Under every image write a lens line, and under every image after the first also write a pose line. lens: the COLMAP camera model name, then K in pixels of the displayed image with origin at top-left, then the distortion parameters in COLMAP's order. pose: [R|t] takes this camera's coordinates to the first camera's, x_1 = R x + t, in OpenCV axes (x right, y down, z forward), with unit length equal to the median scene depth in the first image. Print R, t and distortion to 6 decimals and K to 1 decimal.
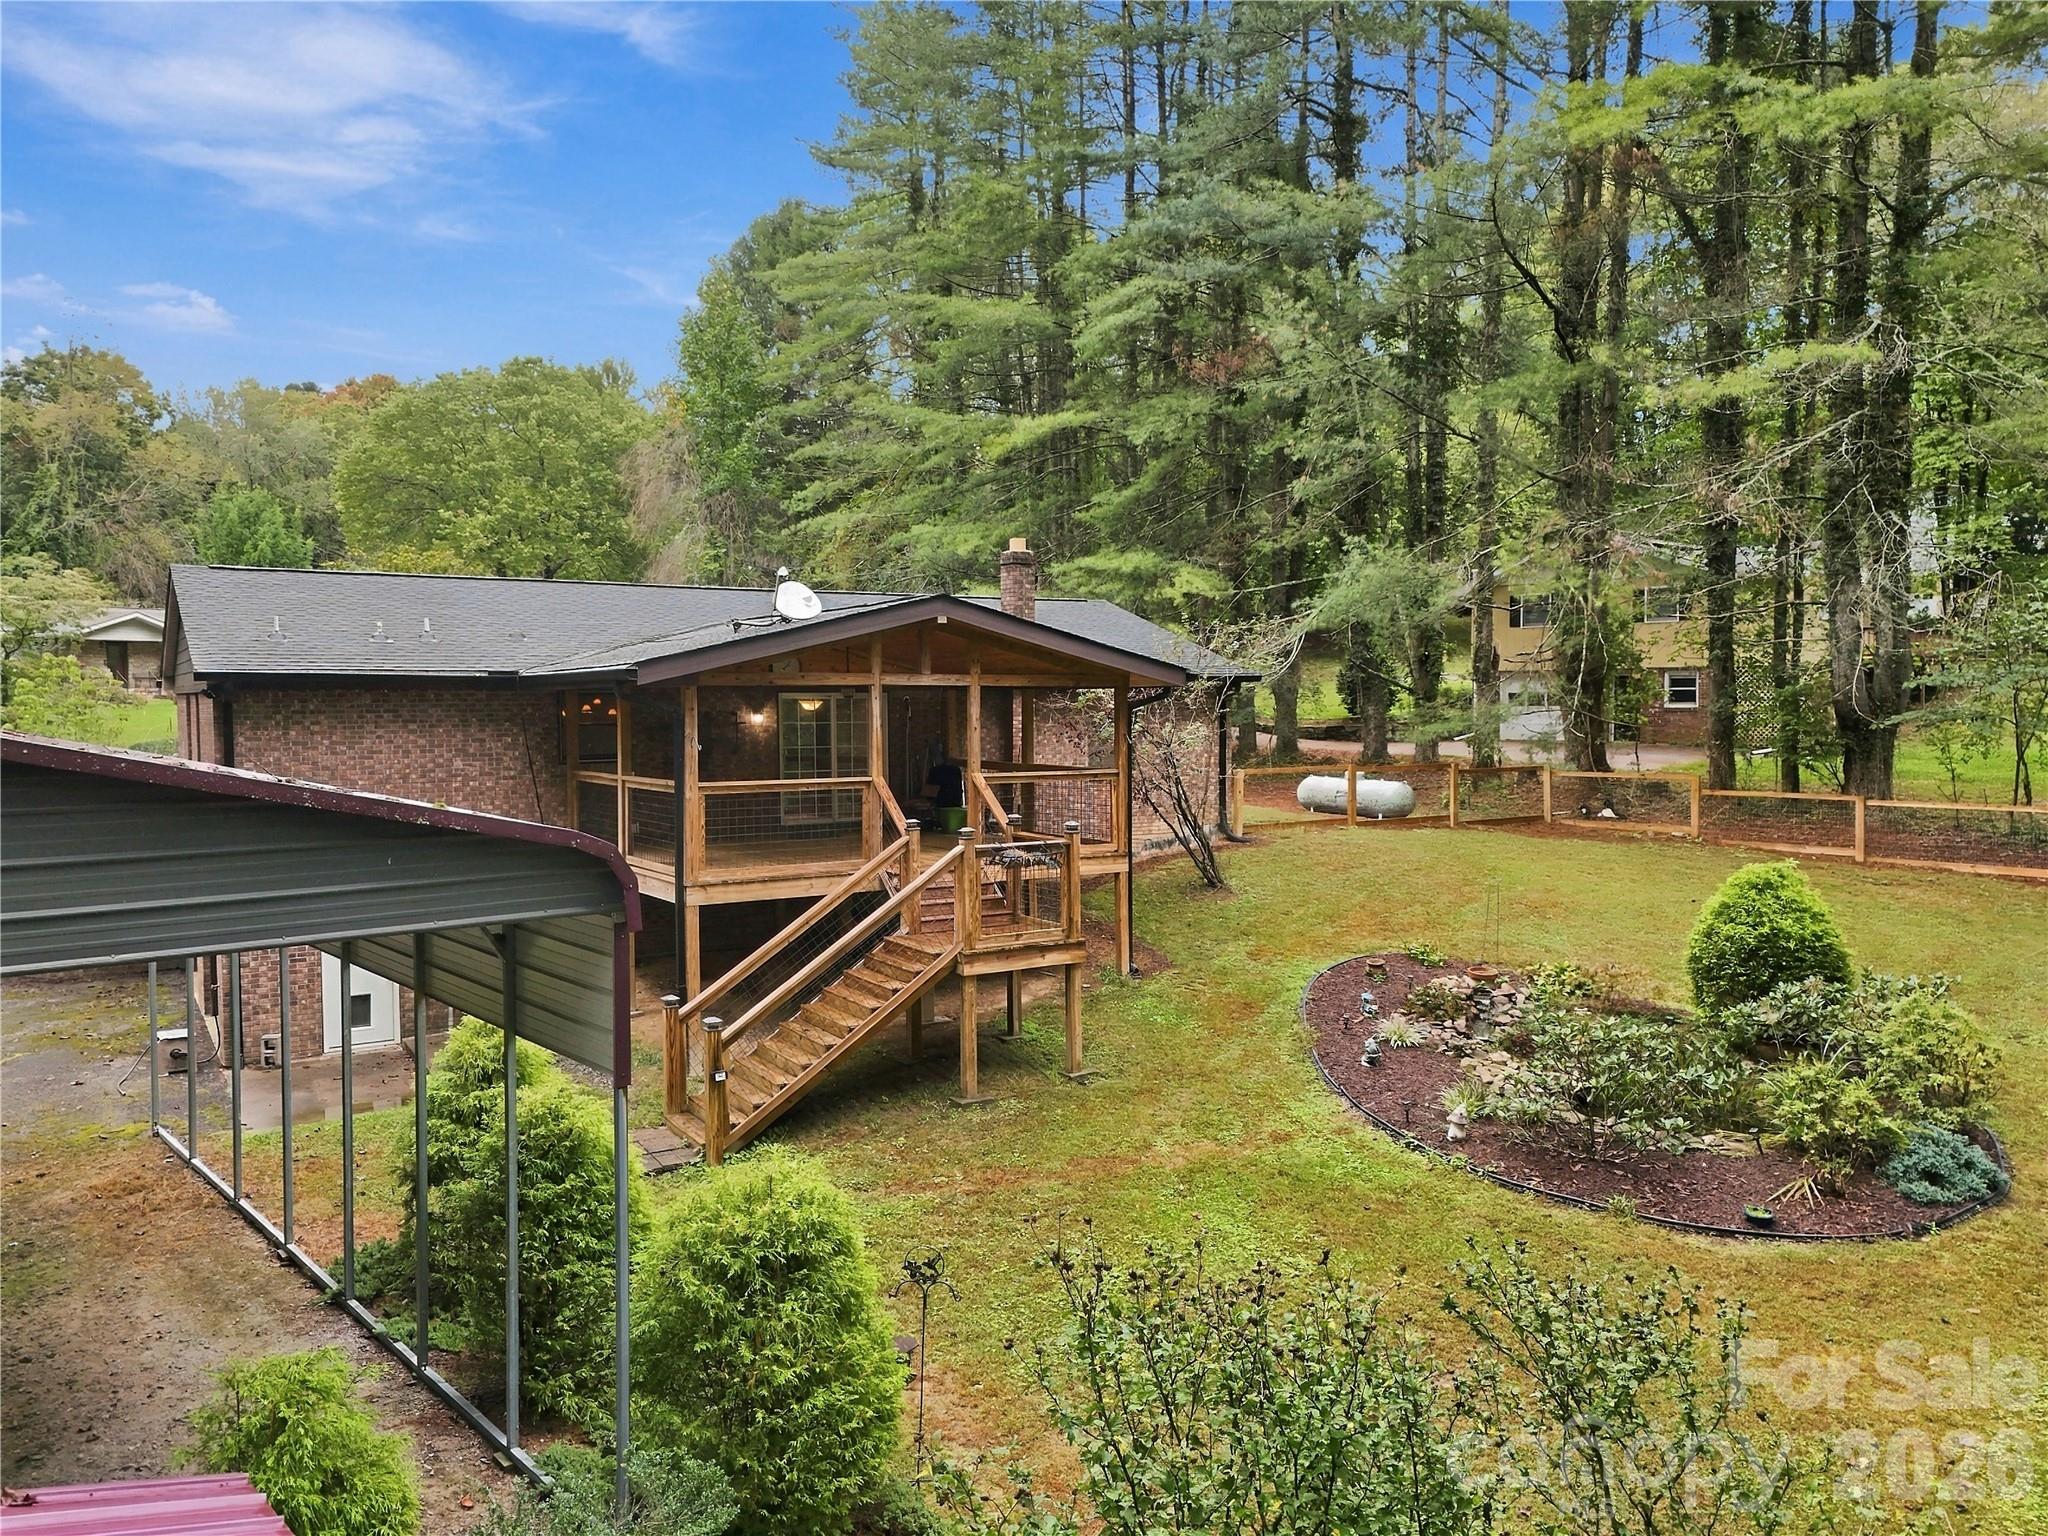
lens RADIAL K [[1504.8, 0, 1028.8], [0, 1504.8, 775.4], [0, 0, 1]] dist [0.081303, -0.109423]
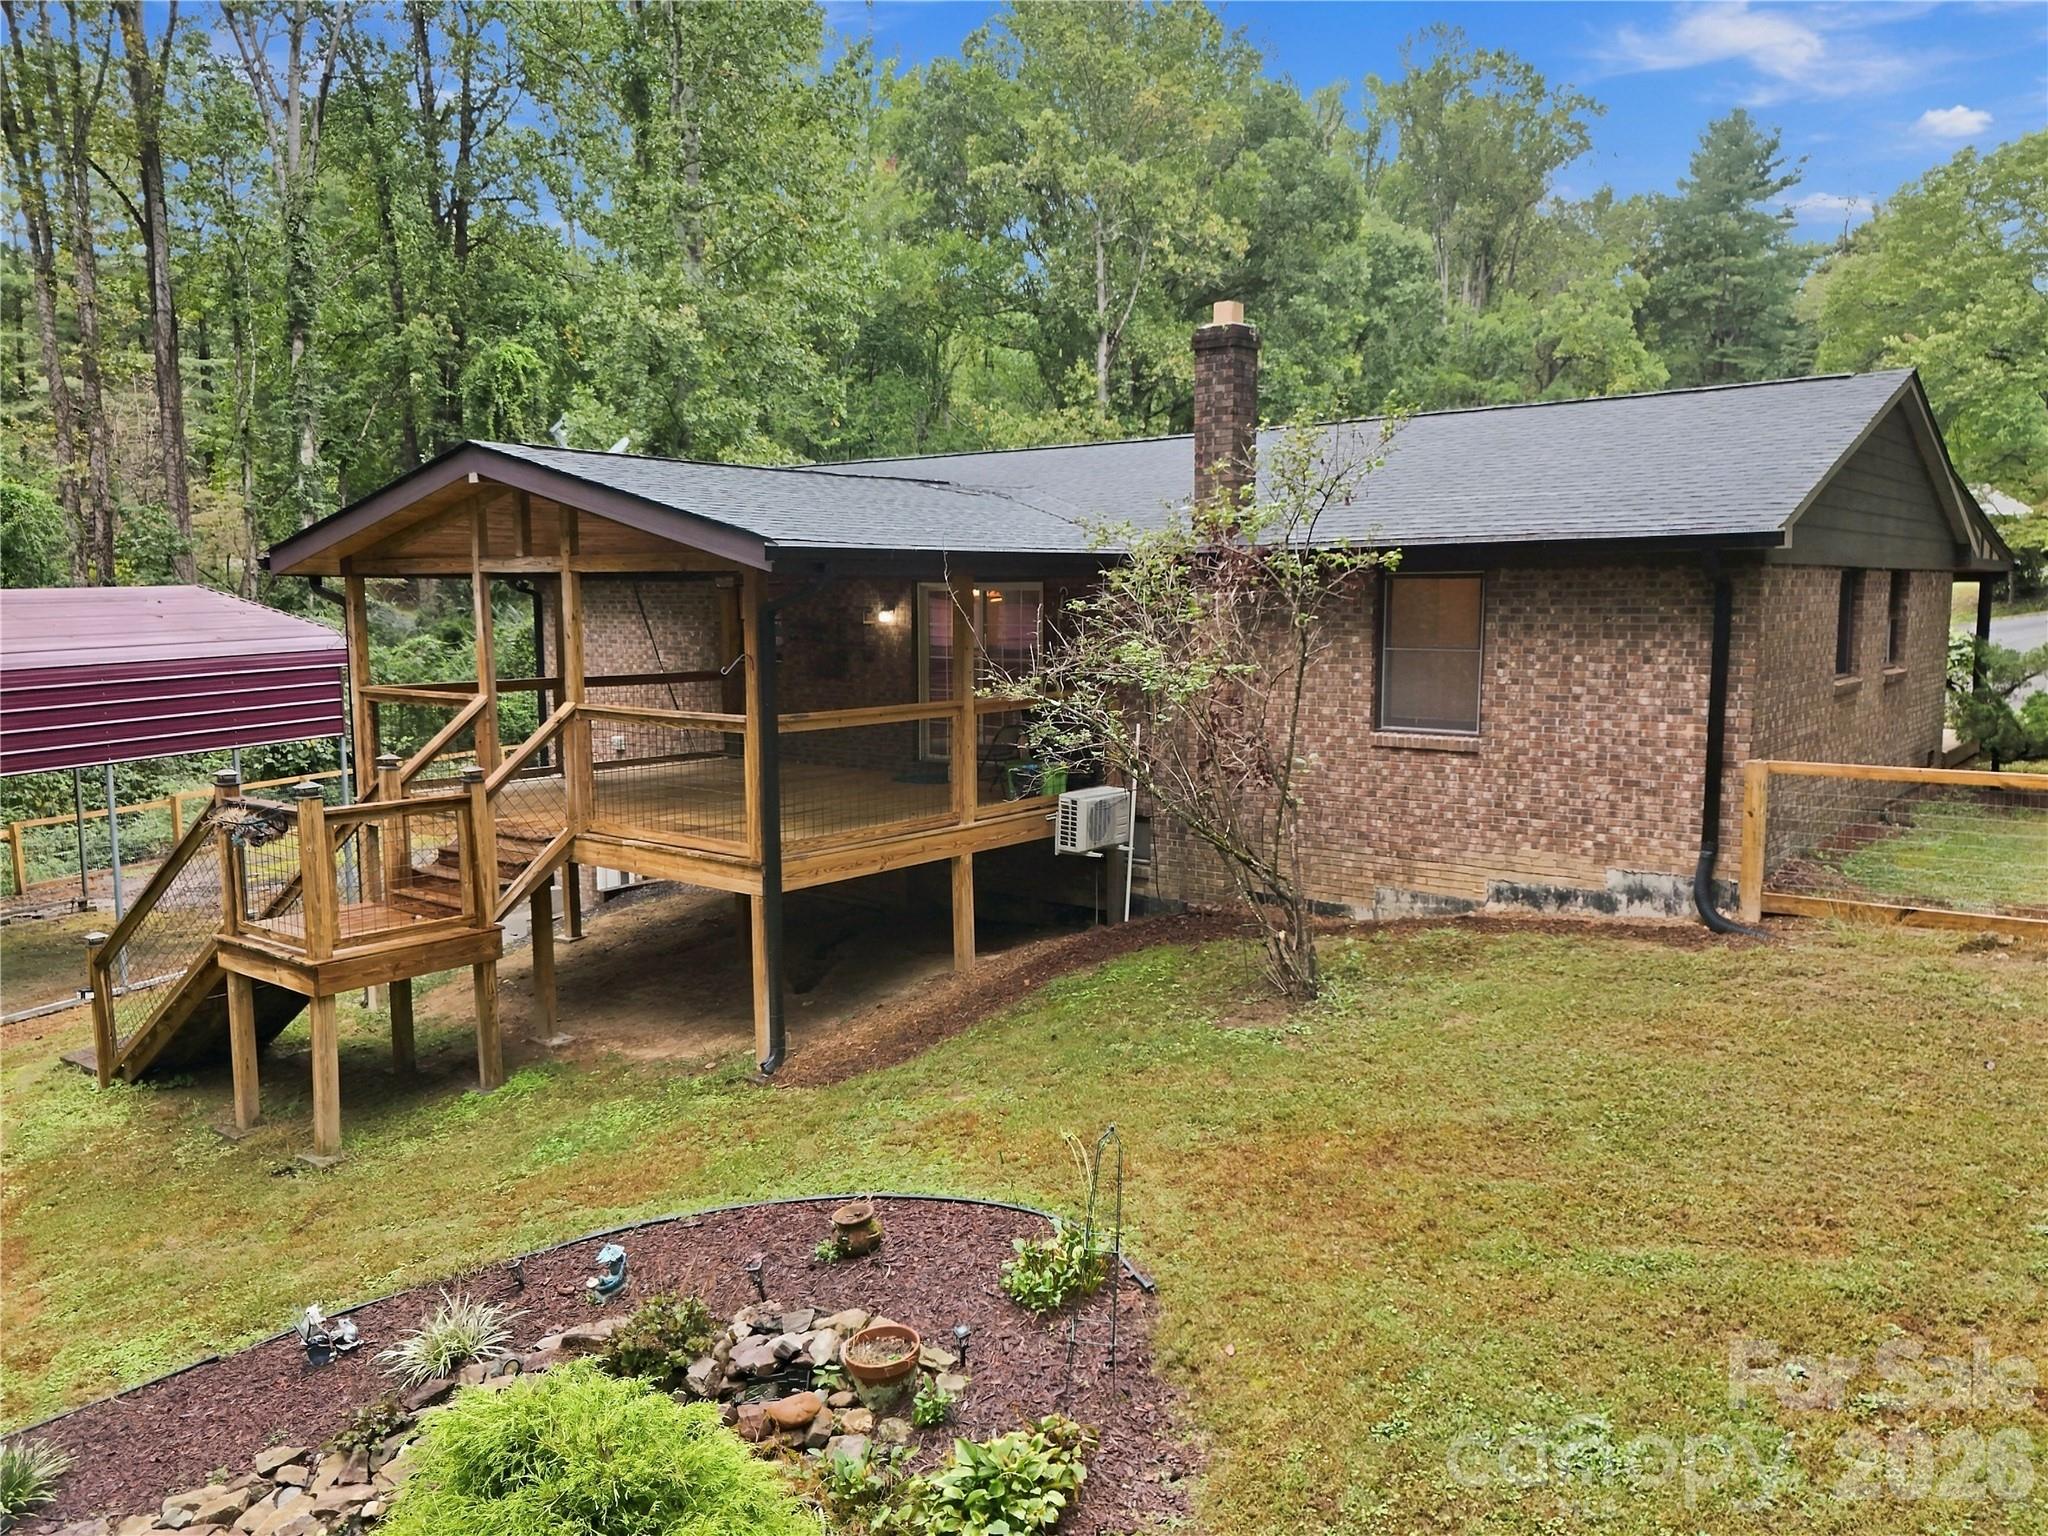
lens RADIAL K [[1504.8, 0, 1028.8], [0, 1504.8, 775.4], [0, 0, 1]] dist [0.081303, -0.109423]
pose [[0.320075, 0.118850, -0.939908, 0.639310], [-0.043987, 0.992894, 0.110571, -0.050679], [0.946370, 0.005953, 0.323029, 0.913977]]
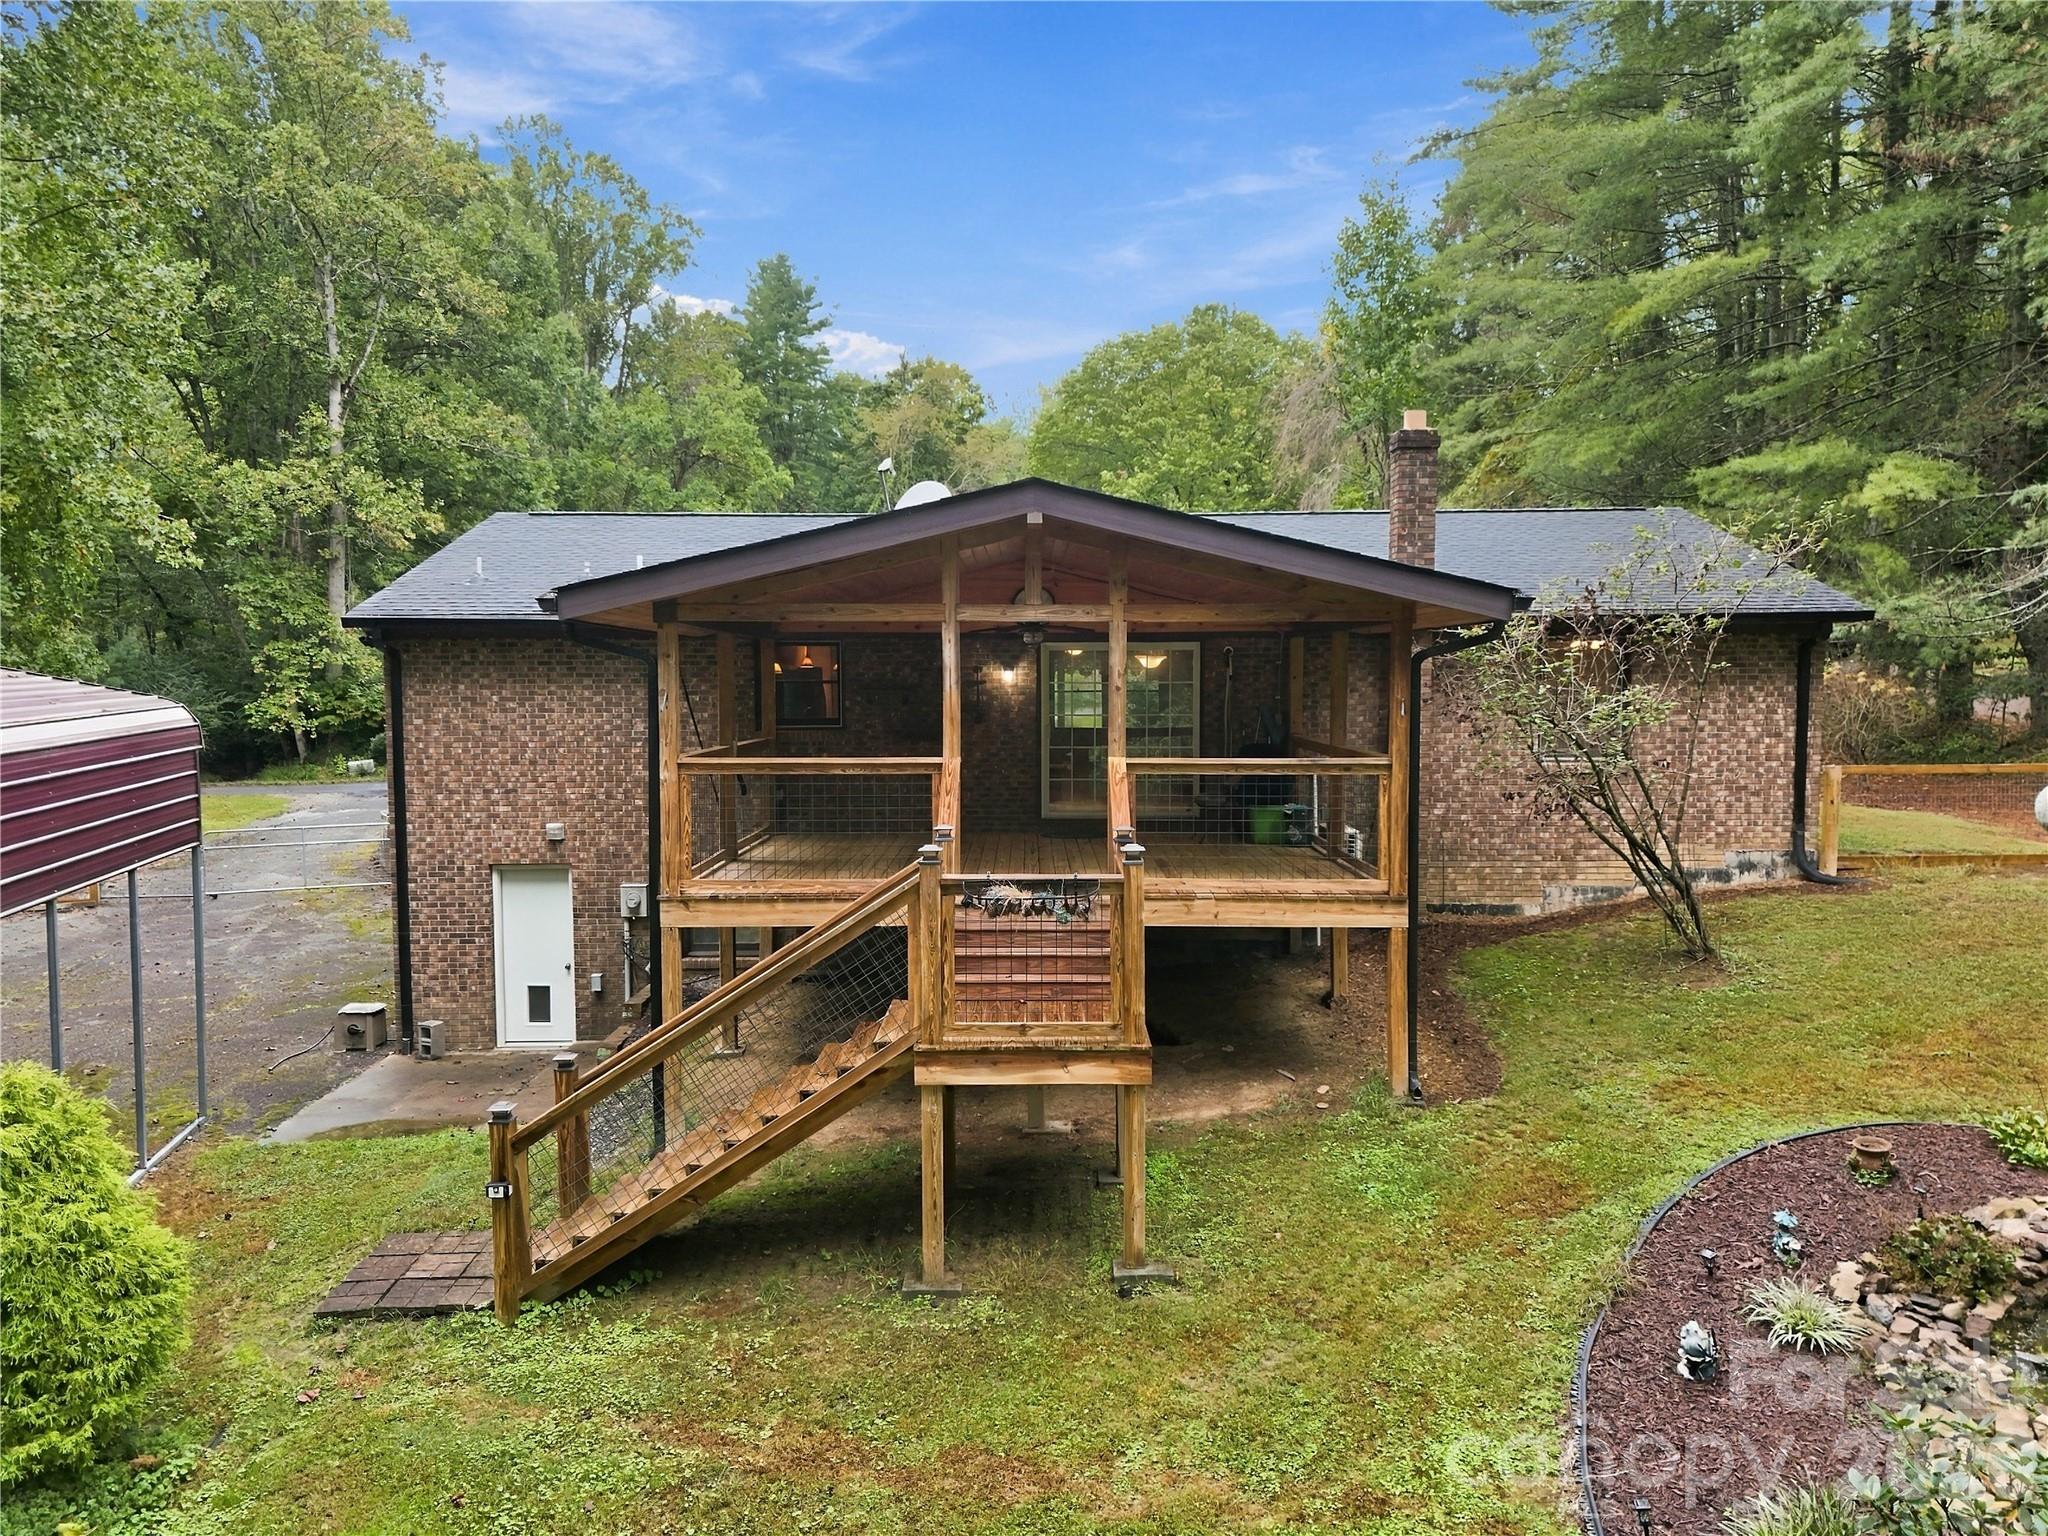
lens RADIAL K [[1504.8, 0, 1028.8], [0, 1504.8, 775.4], [0, 0, 1]] dist [0.081303, -0.109423]
pose [[0.847700, 0.039403, -0.529010, 0.258245], [-0.029432, 0.999195, 0.027261, -0.009557], [0.529658, -0.007539, 0.848178, 0.403669]]
